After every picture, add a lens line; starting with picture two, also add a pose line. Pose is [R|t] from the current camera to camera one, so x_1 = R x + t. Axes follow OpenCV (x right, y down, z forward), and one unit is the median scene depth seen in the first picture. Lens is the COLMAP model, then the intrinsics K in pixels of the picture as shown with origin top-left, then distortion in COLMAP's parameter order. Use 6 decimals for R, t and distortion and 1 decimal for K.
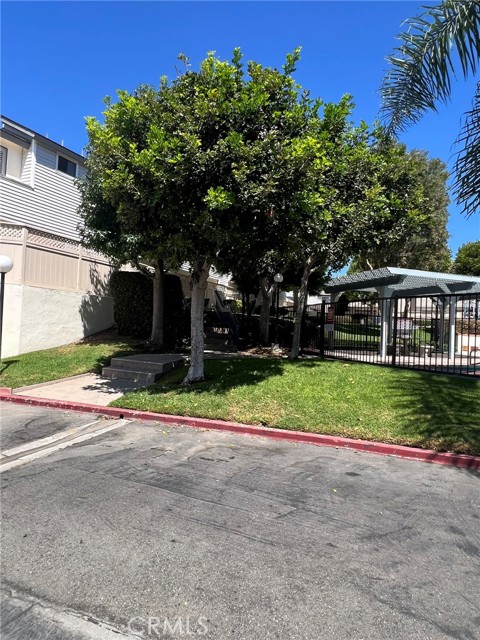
lens RADIAL K [[370.5, 0, 240.4], [0, 370.5, 318.8], [0, 0, 1]] dist [-0.008982, 0.002350]
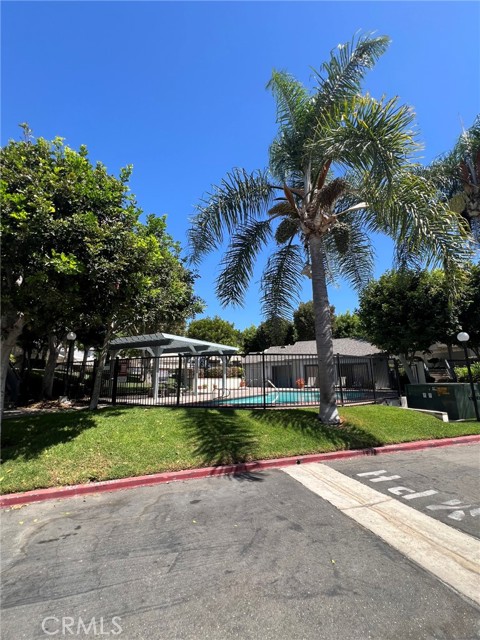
lens RADIAL K [[270.7, 0, 240.8], [0, 270.7, 320.8], [0, 0, 1]] dist [-0.003296, 0.000156]
pose [[0.732740, 0.095424, 0.673785, -0.208222], [0.022932, 0.986095, -0.164593, -0.024077], [-0.680122, 0.136055, 0.720363, 0.122818]]
